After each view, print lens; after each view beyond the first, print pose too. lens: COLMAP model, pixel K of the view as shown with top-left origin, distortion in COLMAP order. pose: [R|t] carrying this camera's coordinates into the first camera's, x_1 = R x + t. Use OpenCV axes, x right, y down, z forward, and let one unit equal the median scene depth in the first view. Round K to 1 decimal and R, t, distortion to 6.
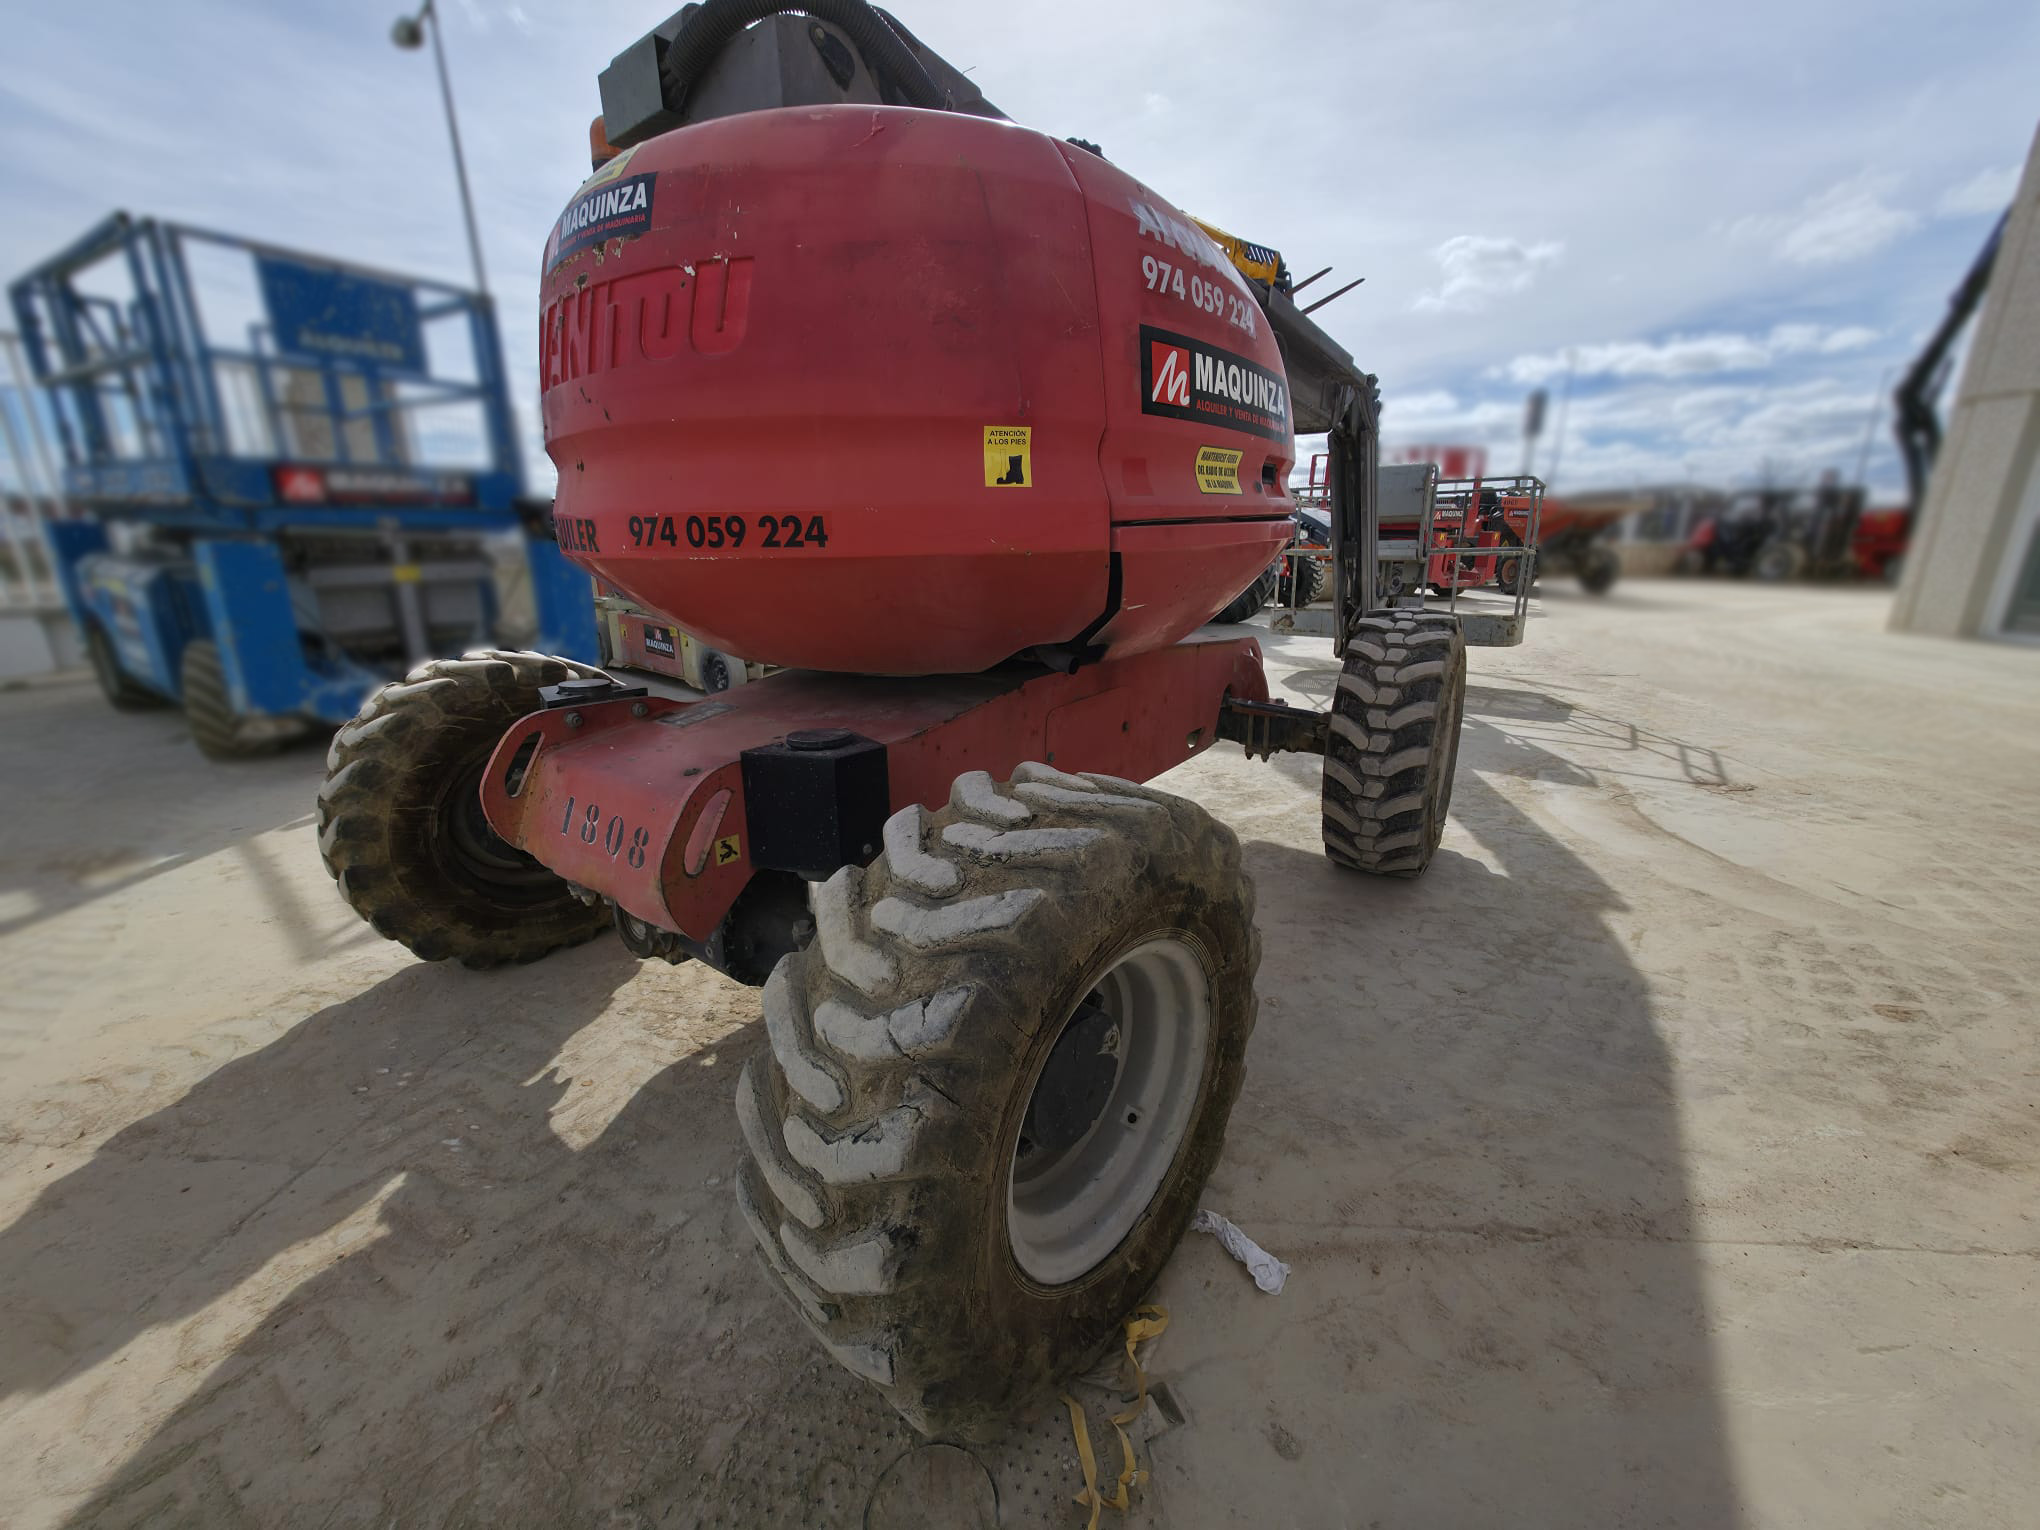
lens RADIAL K [[810.8, 0, 1022.4], [0, 810.8, 766.4], [0, 0, 1]] dist [0.000166, 0.000082]
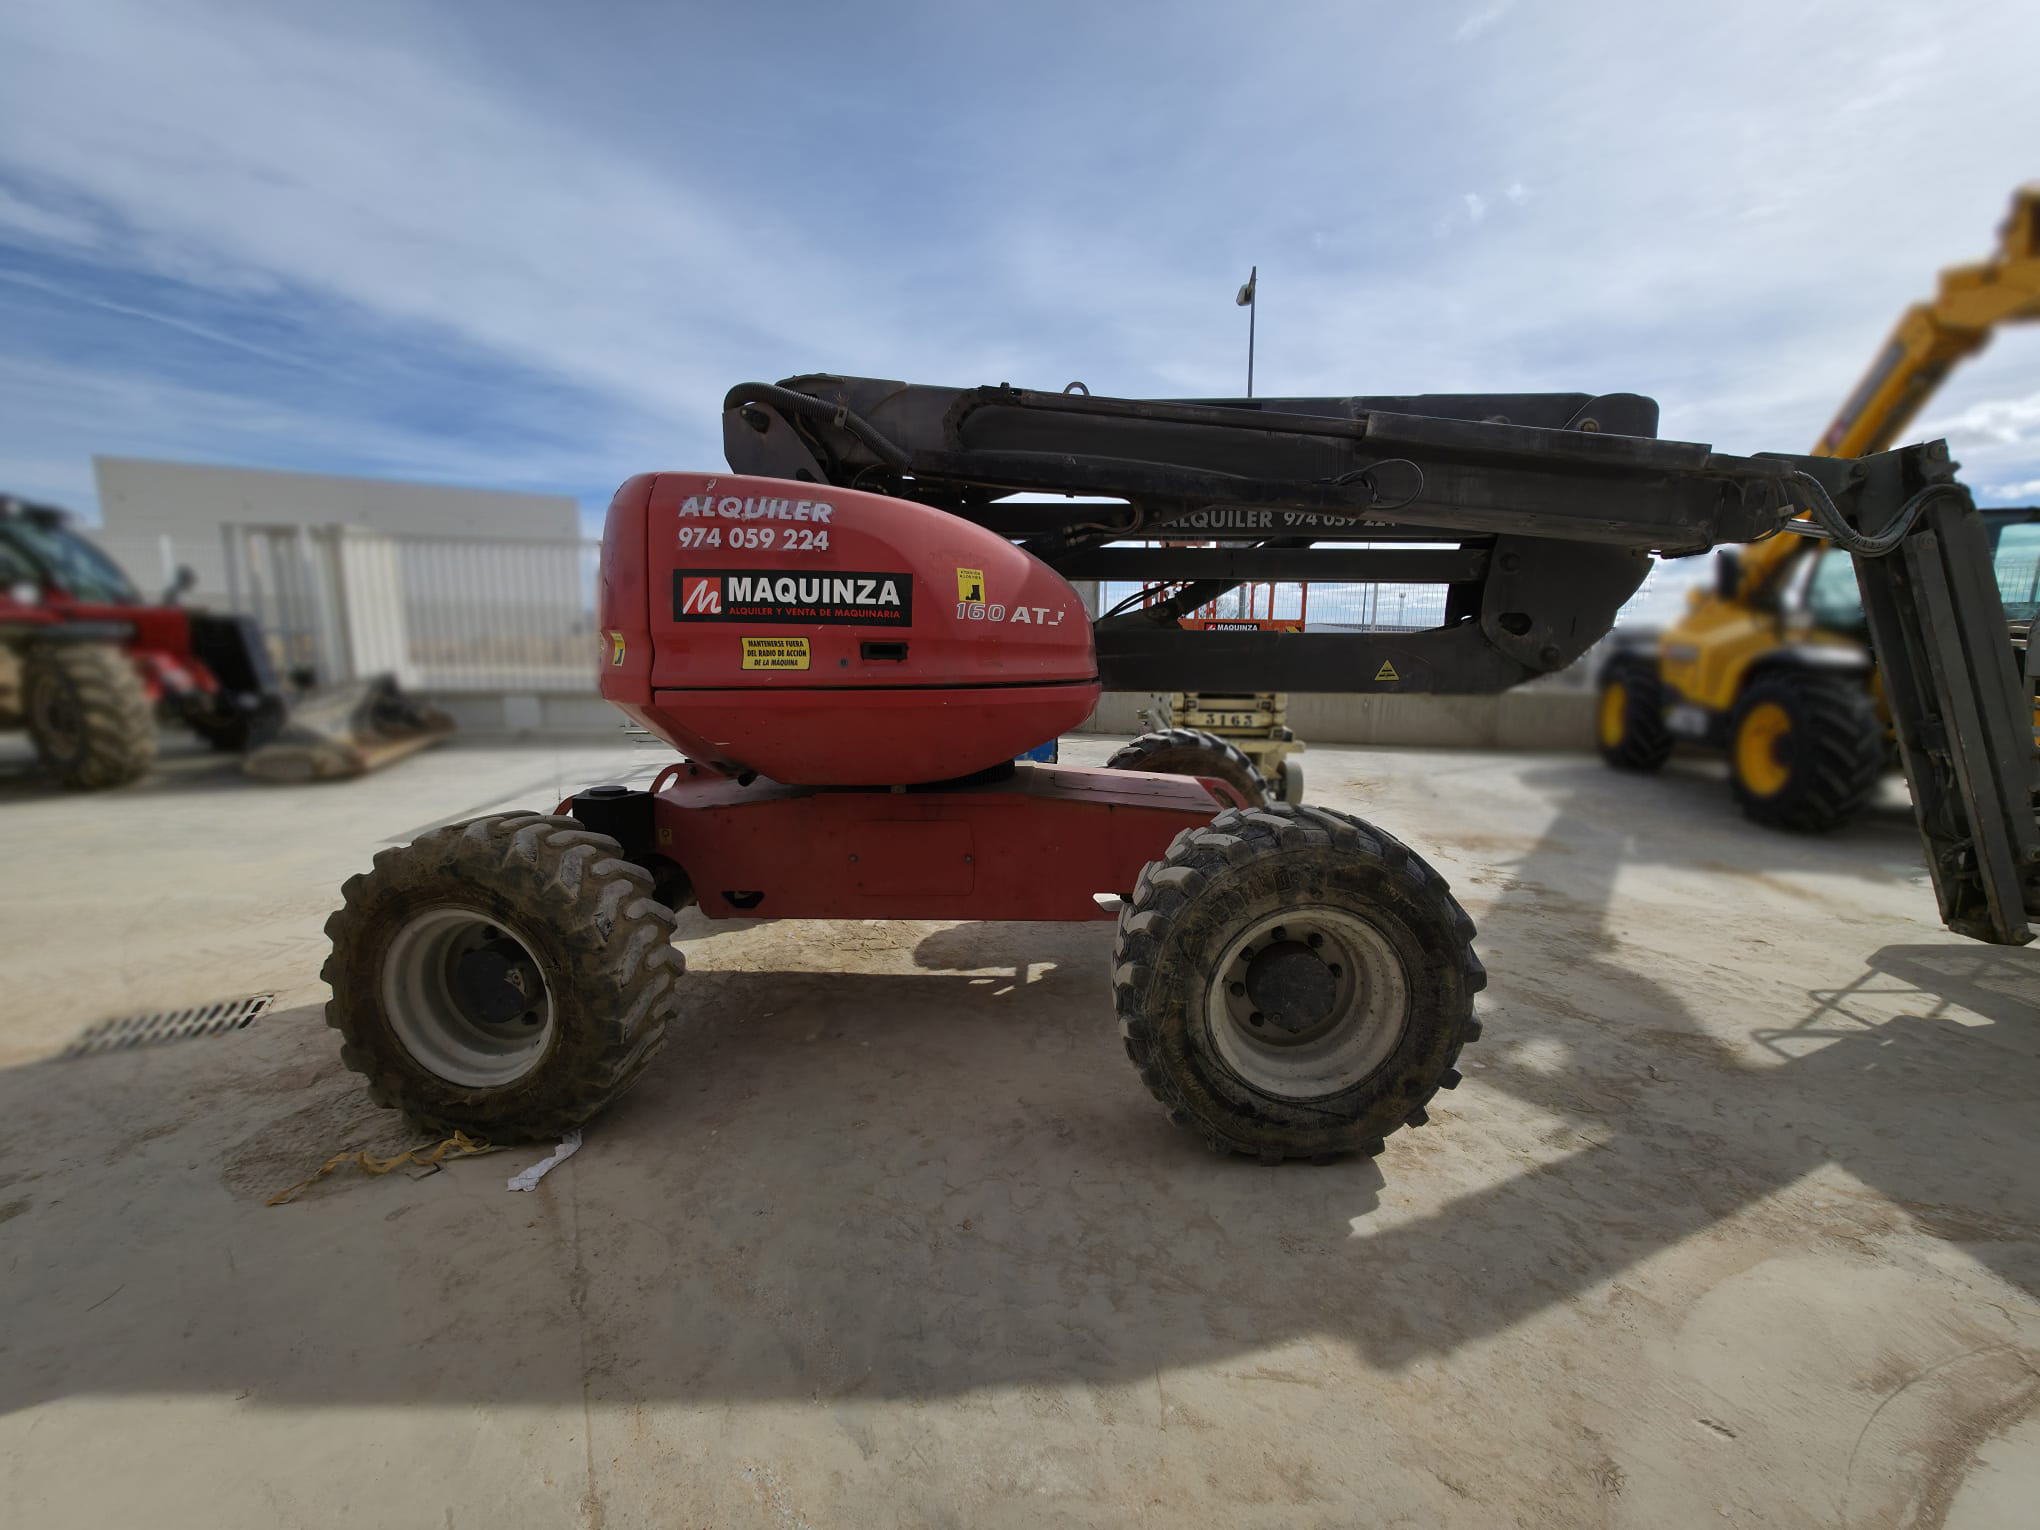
lens RADIAL K [[806.9, 0, 1022.3], [0, 806.9, 772.5], [0, 0, 1]] dist [0.000046, 0.000054]
pose [[0.564775, 0.141033, -0.813104, 1.610453], [-0.246305, 0.969188, -0.002976, -0.273853], [0.787631, 0.201952, 0.582110, 0.593133]]
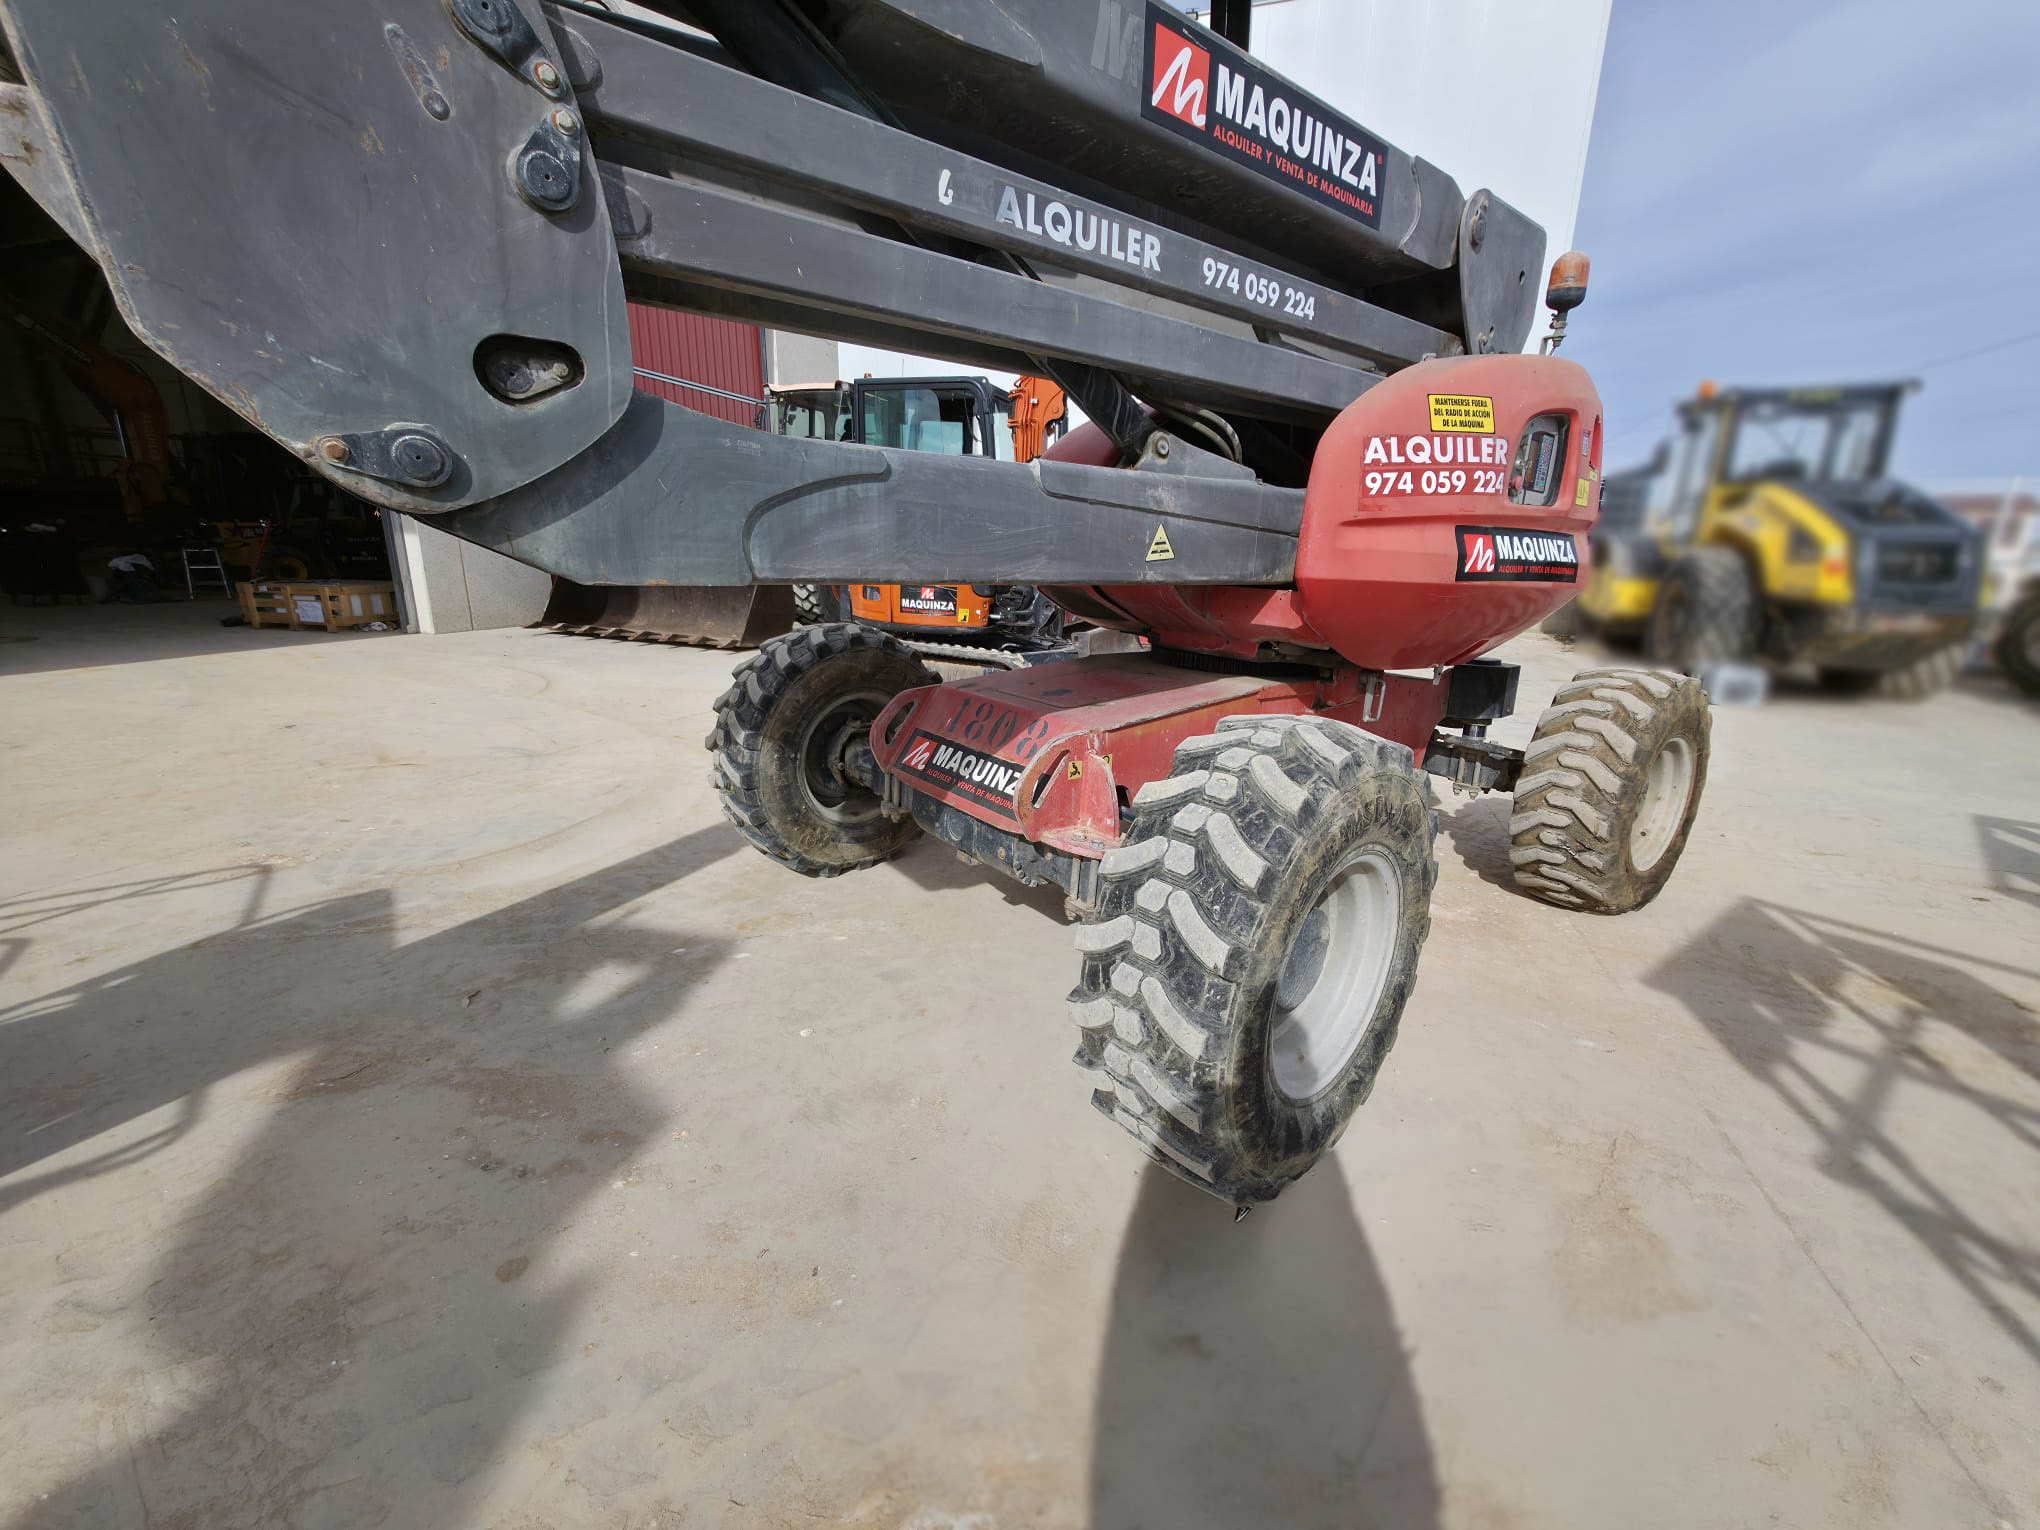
lens RADIAL K [[810.8, 0, 1022.4], [0, 810.8, 766.4], [0, 0, 1]] dist [0.000166, 0.000082]
pose [[-0.970641, -0.087193, 0.224171, -0.021153], [0.043210, 0.853612, 0.519114, -0.988513], [-0.236618, 0.513560, -0.824783, 3.269288]]
